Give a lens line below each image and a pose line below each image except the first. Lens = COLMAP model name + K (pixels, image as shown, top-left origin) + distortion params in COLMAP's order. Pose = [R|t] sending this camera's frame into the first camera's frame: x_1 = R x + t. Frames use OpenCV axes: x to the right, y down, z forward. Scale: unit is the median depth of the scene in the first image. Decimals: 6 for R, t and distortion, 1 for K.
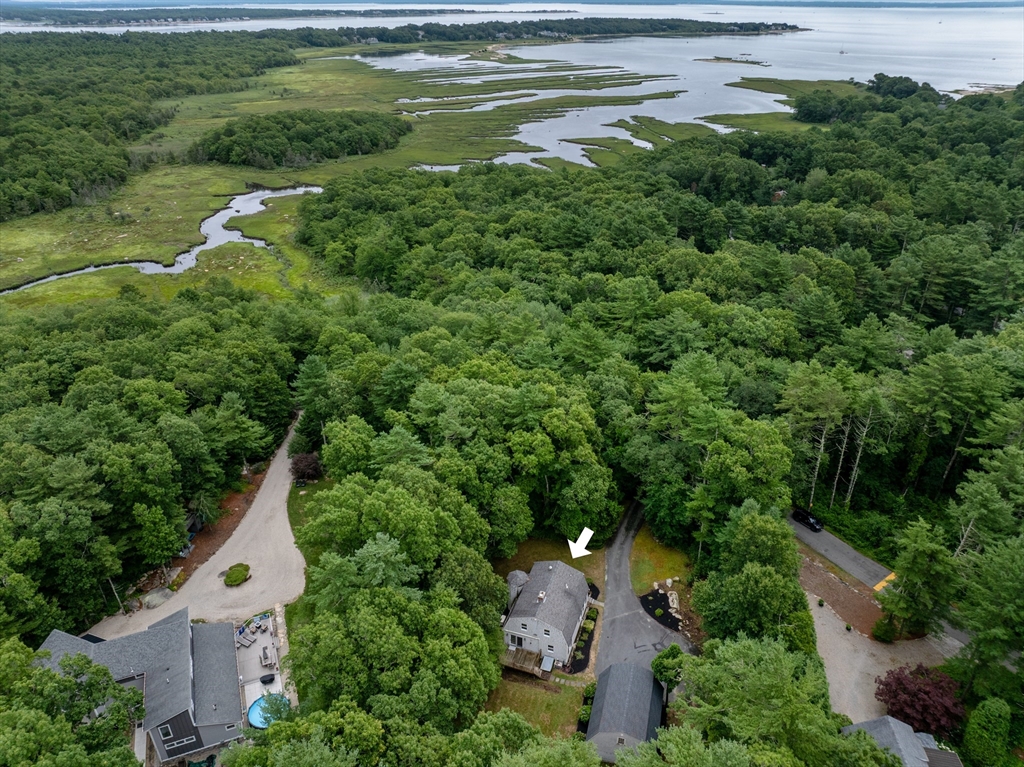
lens RADIAL K [[718.6, 0, 513.6], [0, 718.6, 383.6], [0, 0, 1]] dist [-0.038697, -0.001229]
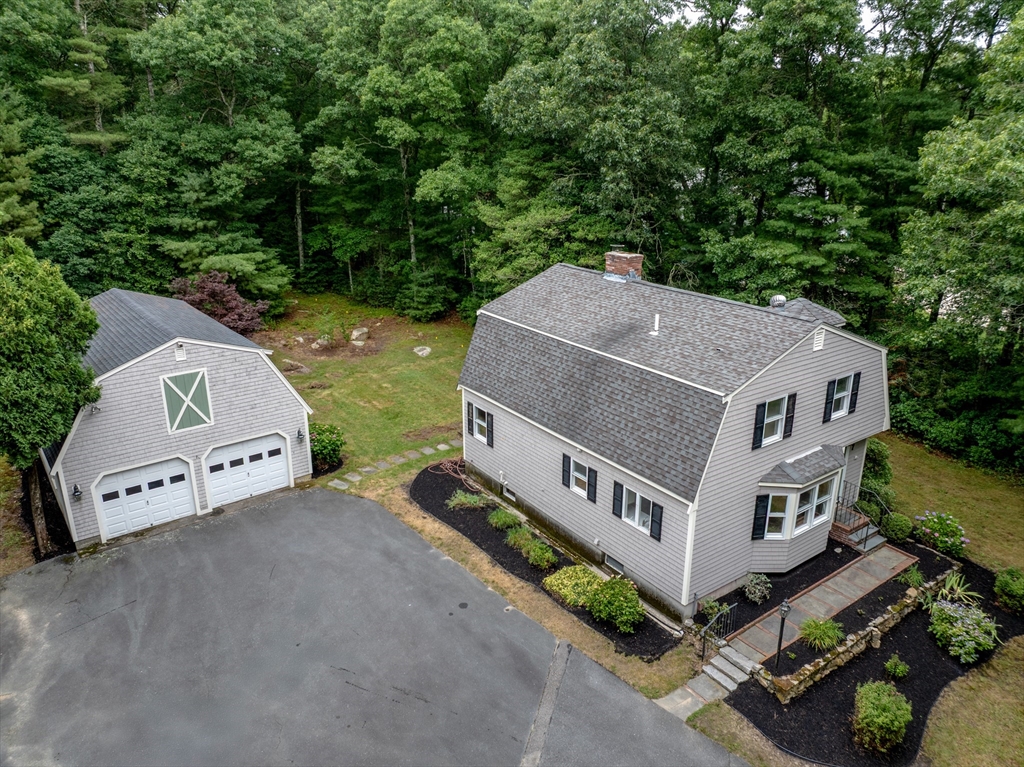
lens RADIAL K [[718.6, 0, 514.7], [0, 718.6, 382.6], [0, 0, 1]] dist [-0.038697, -0.001229]
pose [[-0.589527, 0.268436, -0.761840, 0.268232], [-0.377051, 0.742652, 0.553445, 0.199915], [0.714346, 0.613523, -0.336599, 1.076904]]
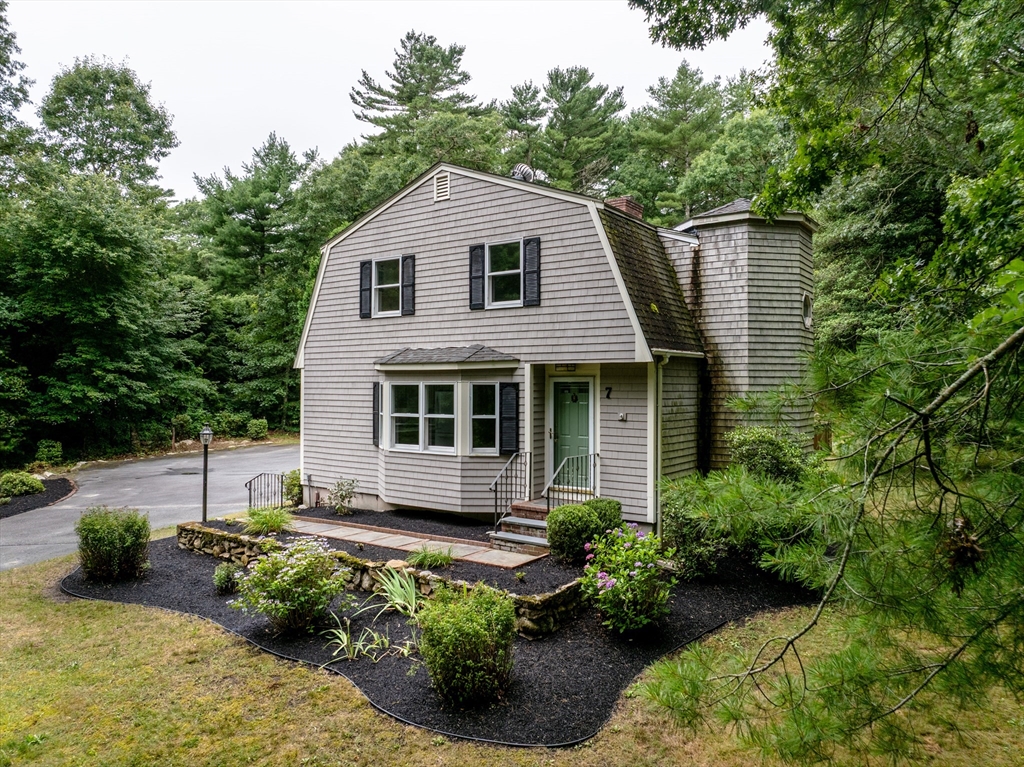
lens RADIAL K [[718.6, 0, 513.4], [0, 718.6, 386.4], [0, 0, 1]] dist [-0.038697, -0.001229]
pose [[-0.958031, 0.003685, 0.286640, 0.005719], [0.137591, 0.883121, 0.448515, 0.240018], [-0.251485, 0.469131, -0.846565, 1.209475]]
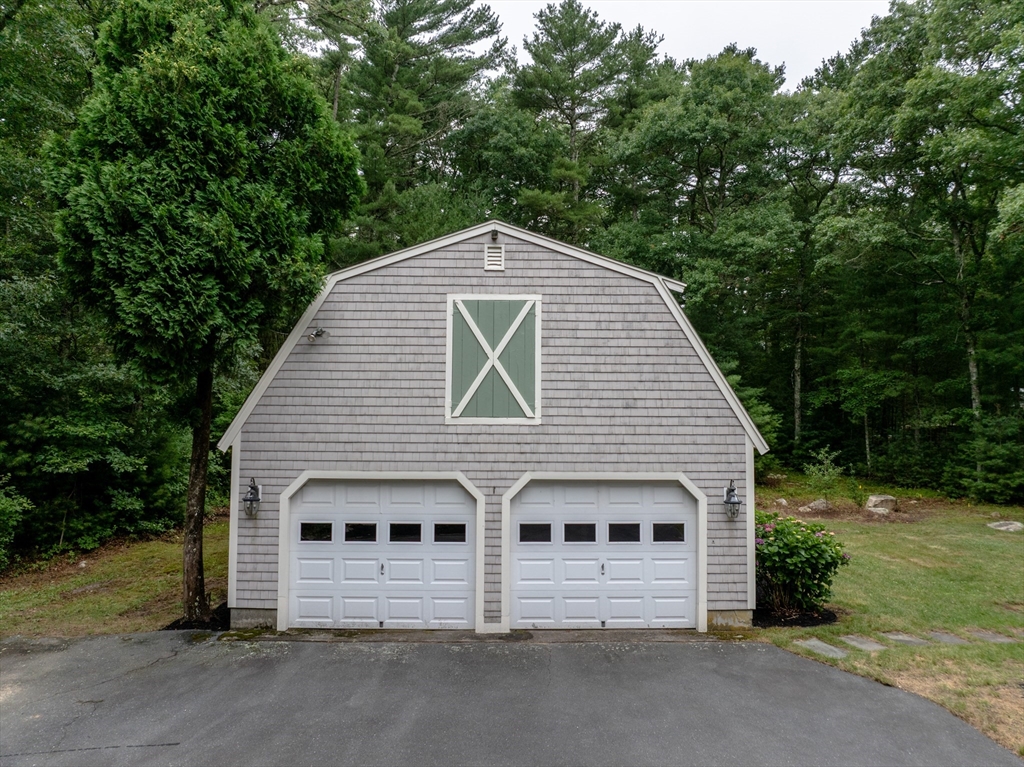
lens RADIAL K [[718.6, 0, 517.9], [0, 718.6, 375.2], [0, 0, 1]] dist [-0.038697, -0.001229]
pose [[-0.964014, -0.015381, -0.265404, 0.178860], [-0.118943, 0.917786, 0.378843, 0.337079], [0.237757, 0.396778, -0.886588, 1.024723]]
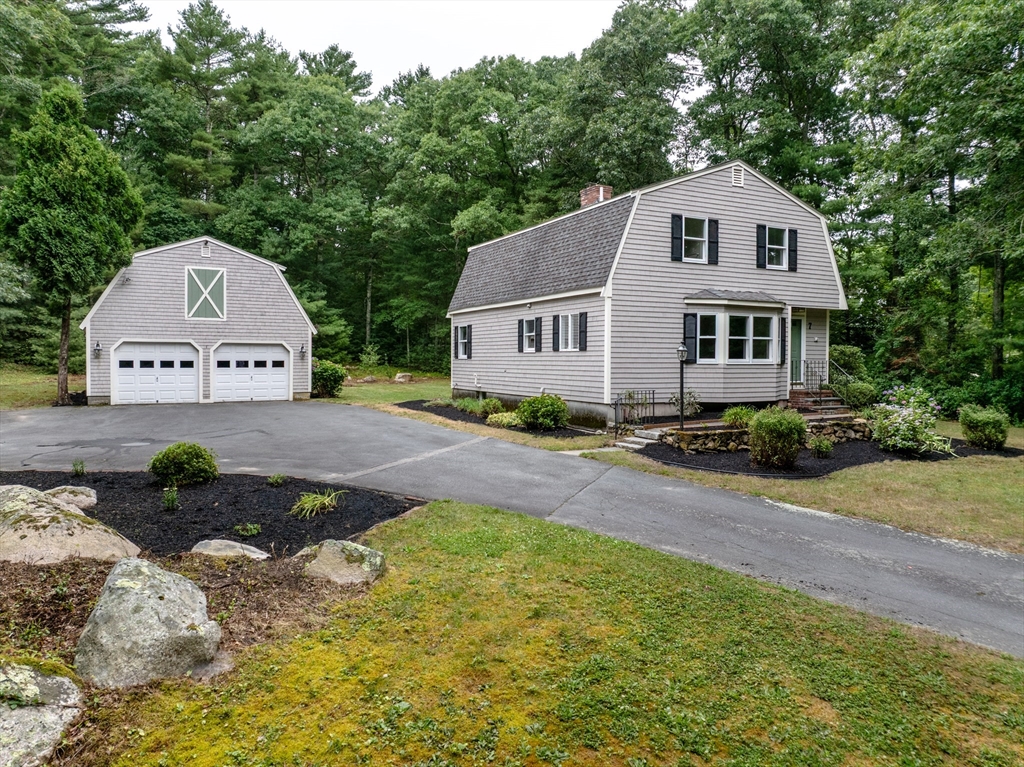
lens RADIAL K [[718.6, 0, 514.6], [0, 718.6, 382.0], [0, 0, 1]] dist [-0.038697, -0.001229]
pose [[-0.701469, 0.030313, -0.712055, 0.266697], [-0.333926, 0.868665, 0.365943, 0.266498], [0.629630, 0.494471, -0.599219, 1.180715]]
